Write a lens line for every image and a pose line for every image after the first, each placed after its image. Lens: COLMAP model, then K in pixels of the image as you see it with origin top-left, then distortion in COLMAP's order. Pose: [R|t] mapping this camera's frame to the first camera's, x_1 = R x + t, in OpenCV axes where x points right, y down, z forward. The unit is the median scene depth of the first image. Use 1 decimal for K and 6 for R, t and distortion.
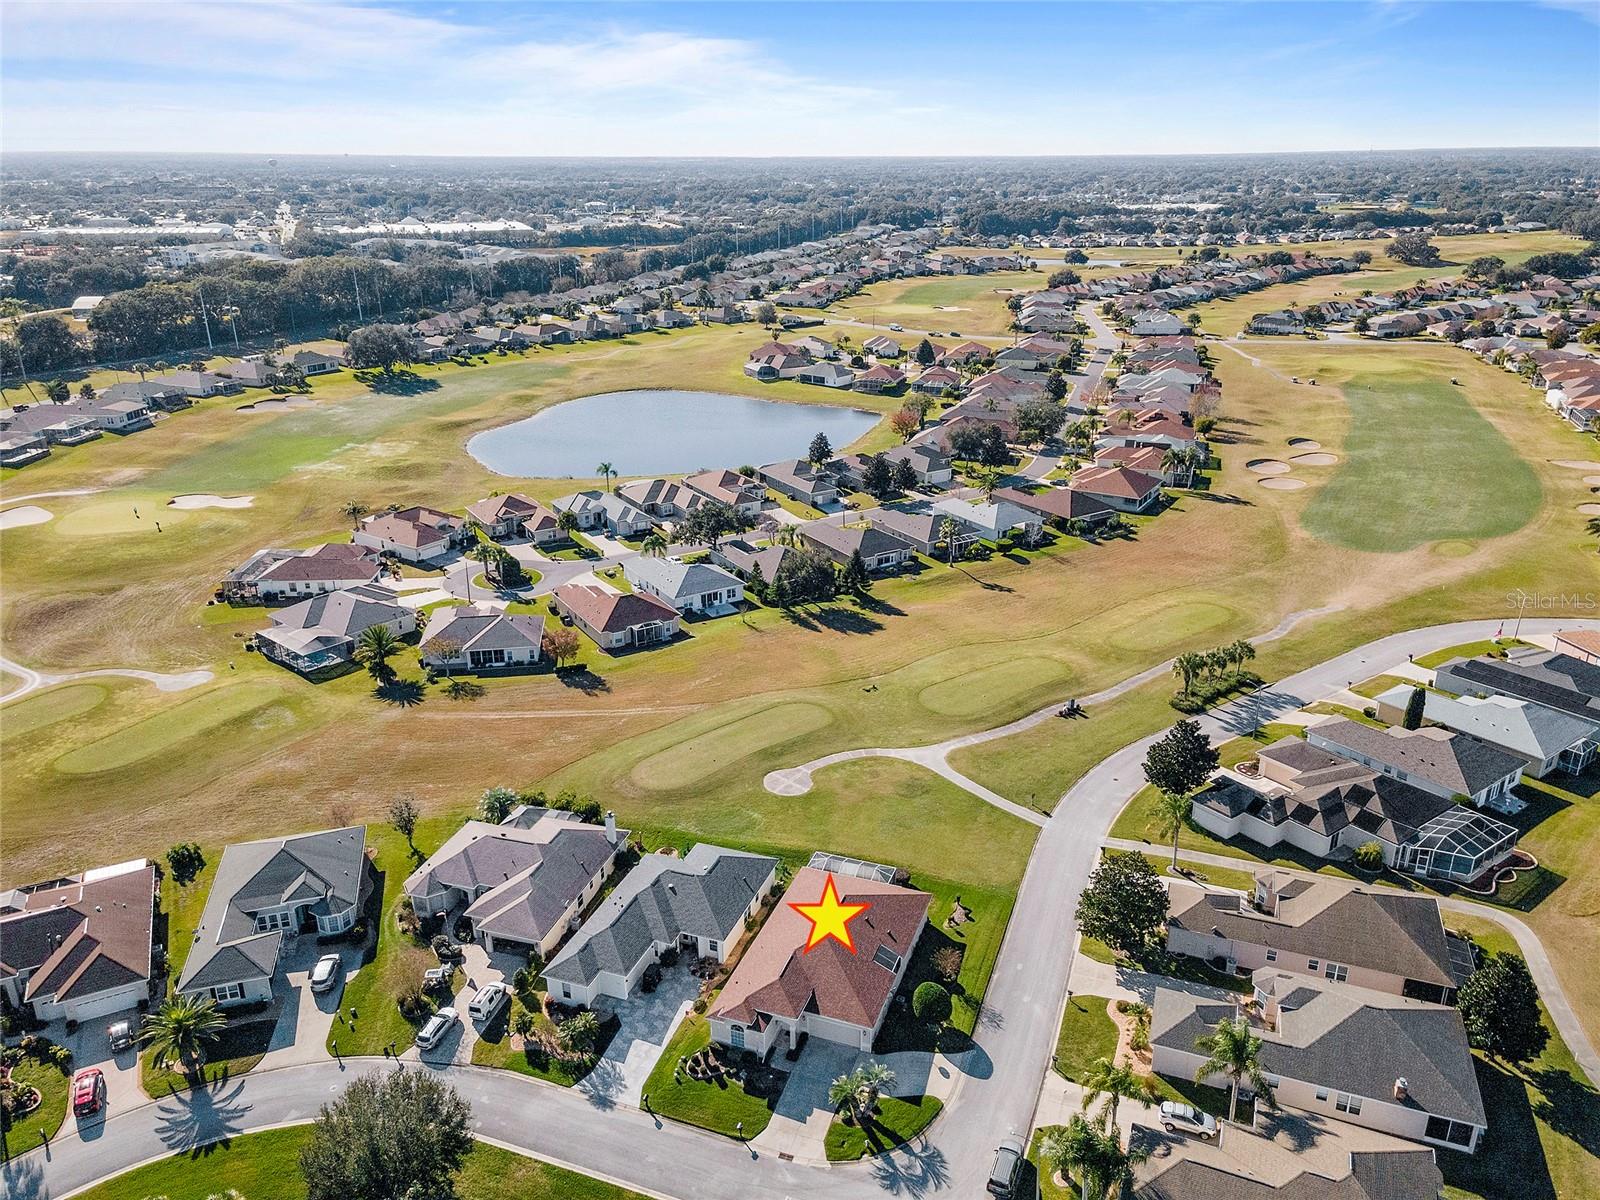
lens RADIAL K [[1161.0, 0, 803.4], [0, 1161.0, 587.9], [0, 0, 1]] dist [0.037074, 0.014282]
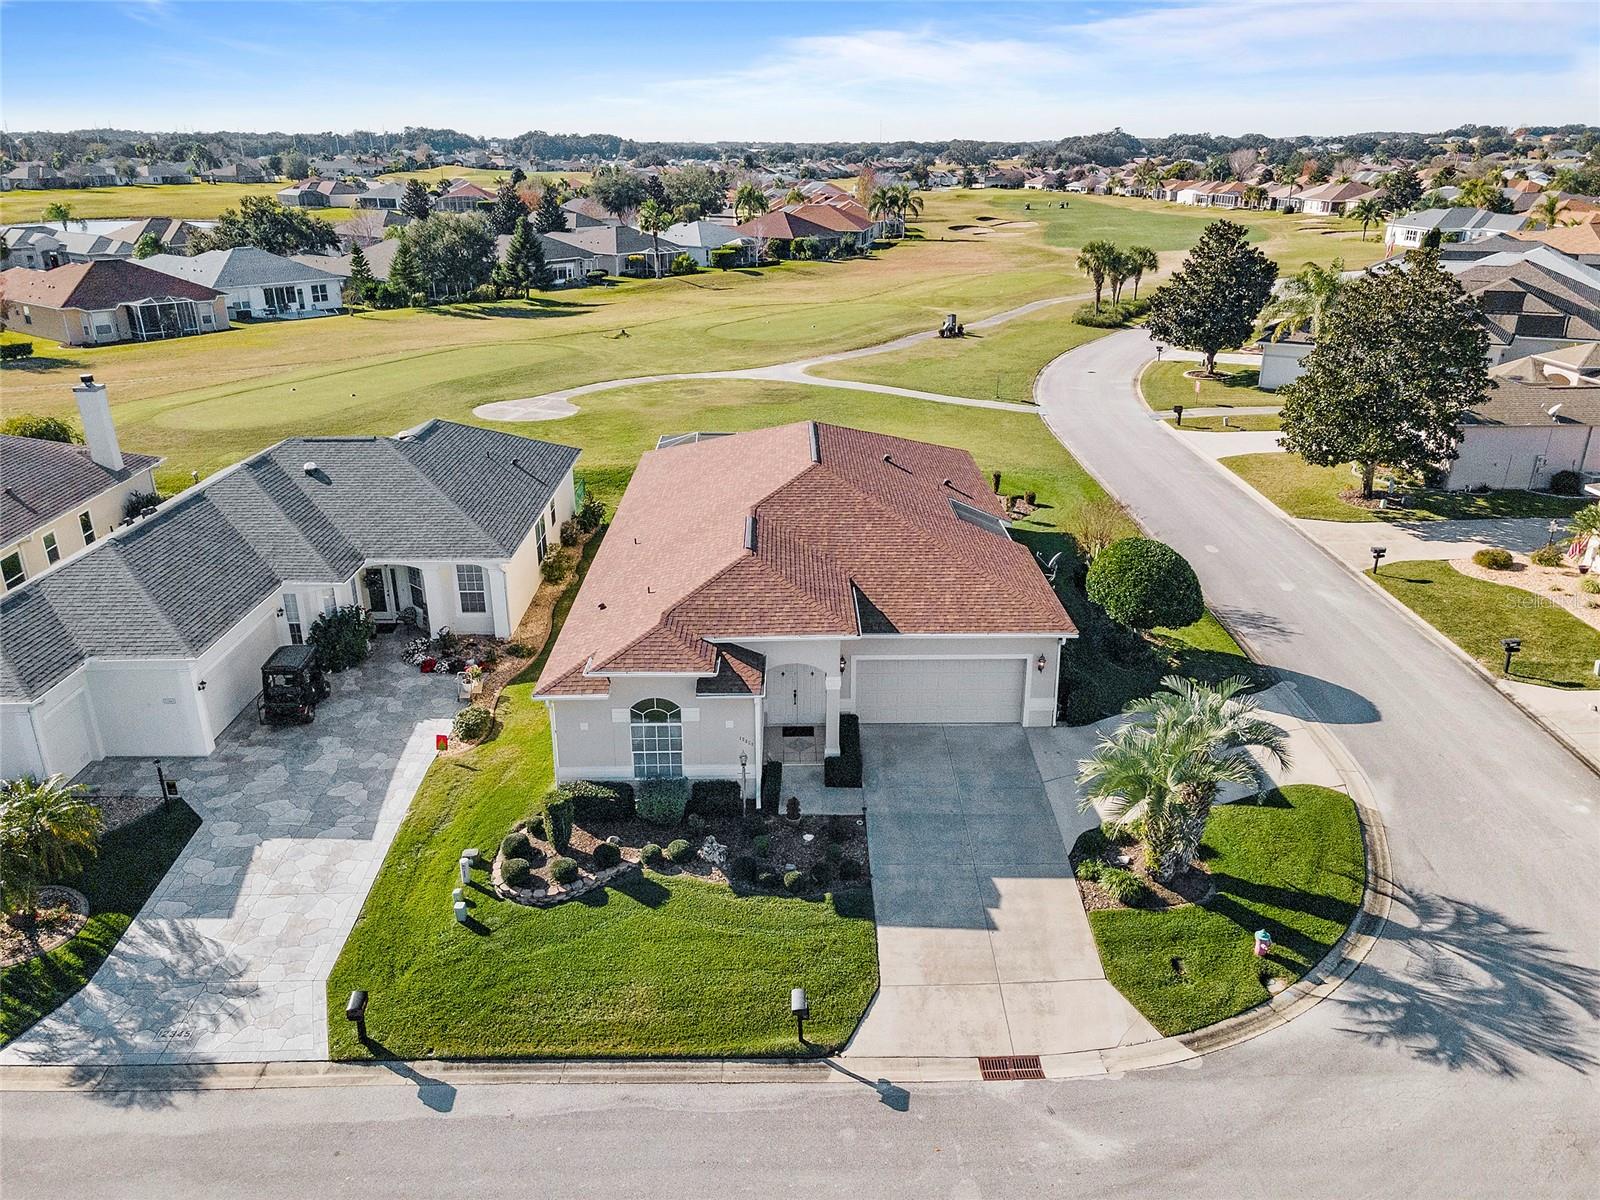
lens RADIAL K [[1161.0, 0, 808.4], [0, 1161.0, 606.8], [0, 0, 1]] dist [0.037074, 0.014282]
pose [[0.930349, -0.127978, 0.343616, -0.064770], [0.119954, 0.991777, 0.044603, 0.191566], [-0.346498, -0.000278, 0.938051, 0.401921]]
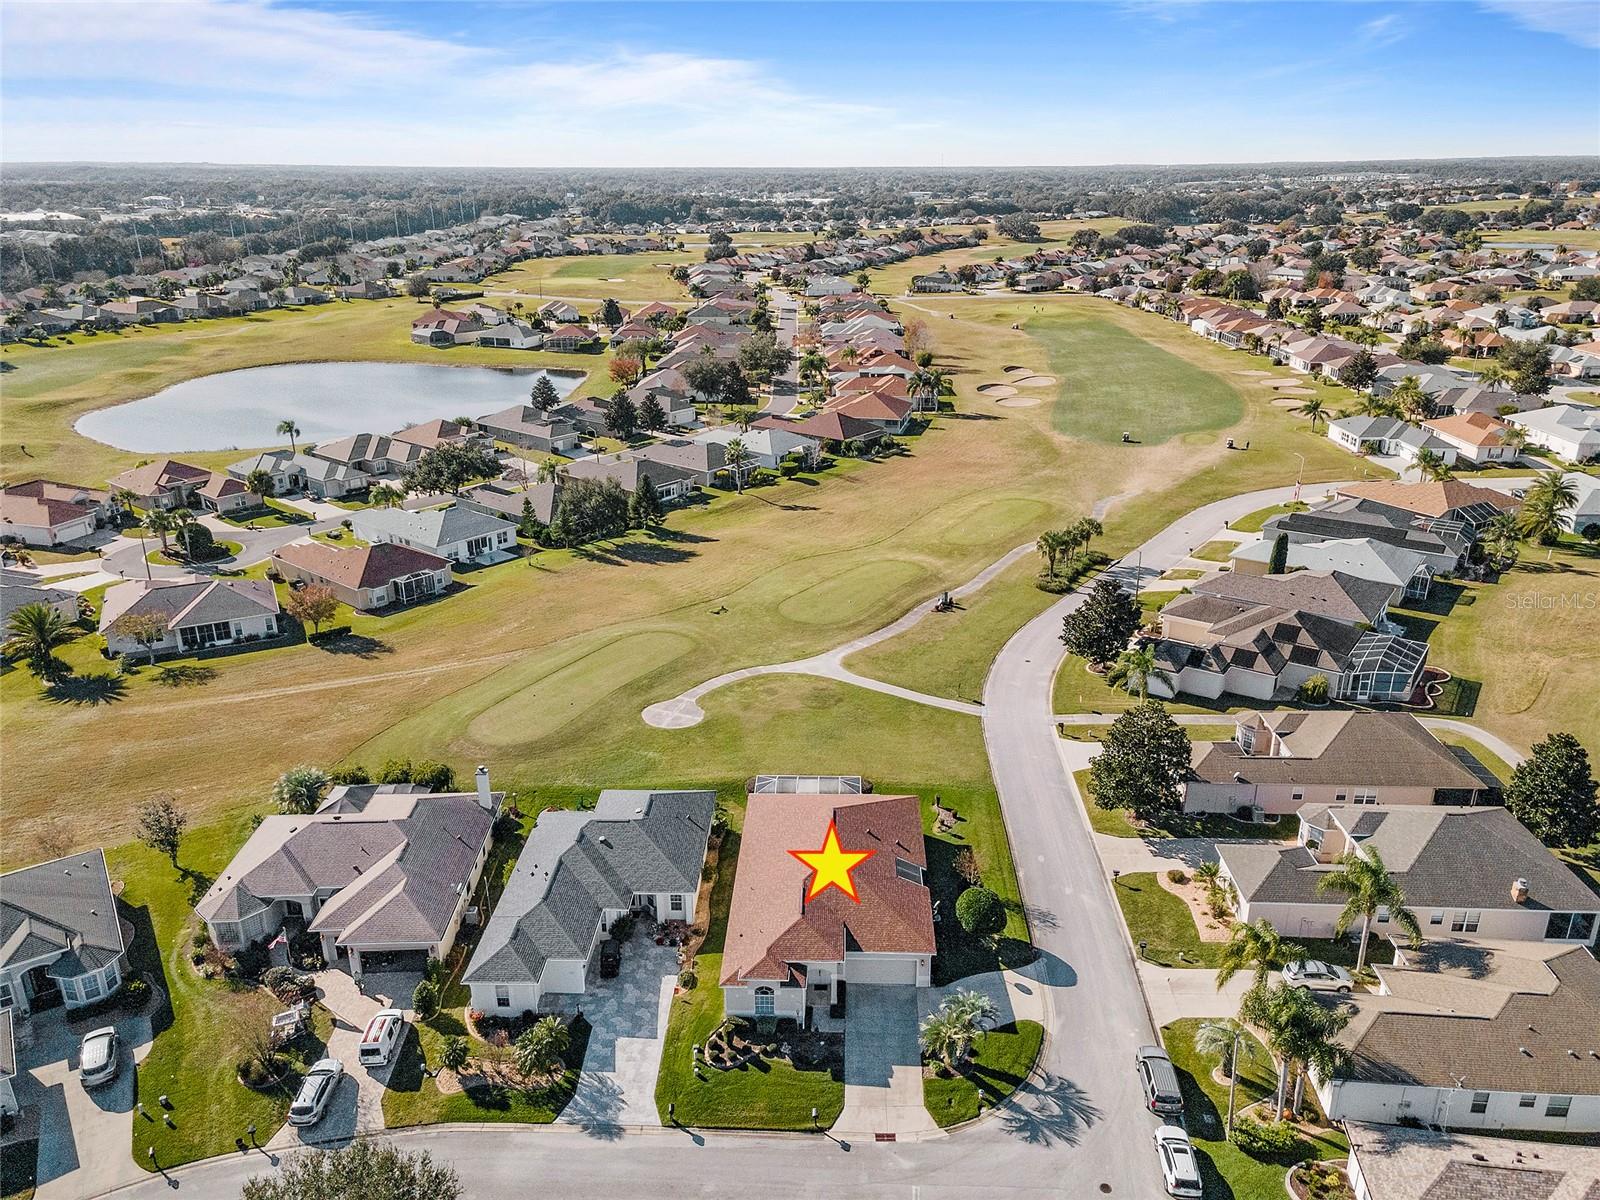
lens RADIAL K [[1161.0, 0, 804.9], [0, 1161.0, 599.7], [0, 0, 1]] dist [0.037074, 0.014282]
pose [[0.948723, -0.109458, 0.296552, -0.125591], [0.109279, 0.993862, 0.017233, 0.066681], [-0.296618, 0.016058, 0.954861, 0.155765]]
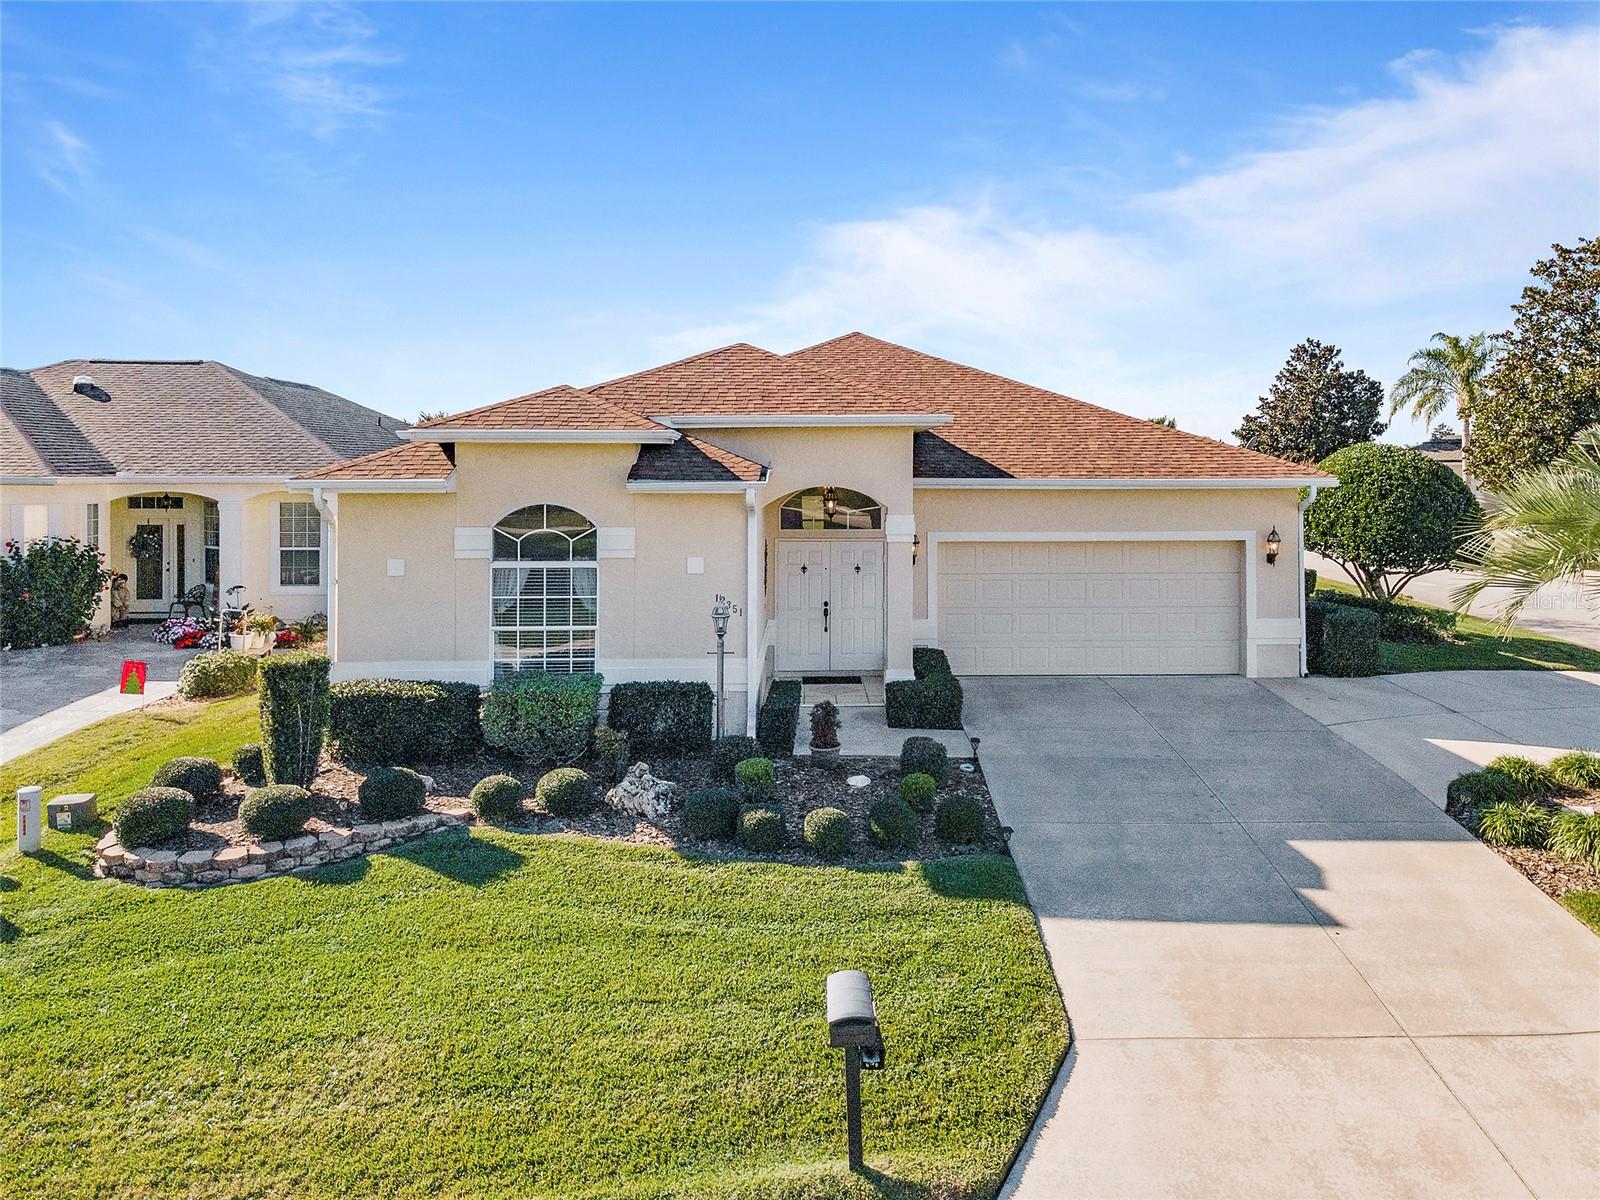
lens RADIAL K [[1161.0, 0, 847.7], [0, 1161.0, 557.9], [0, 0, 1]] dist [0.037074, 0.014282]
pose [[0.924800, -0.003374, 0.380440, -0.041400], [0.126498, 0.945796, -0.299111, 0.239900], [-0.358809, 0.324743, 0.875099, 0.486462]]
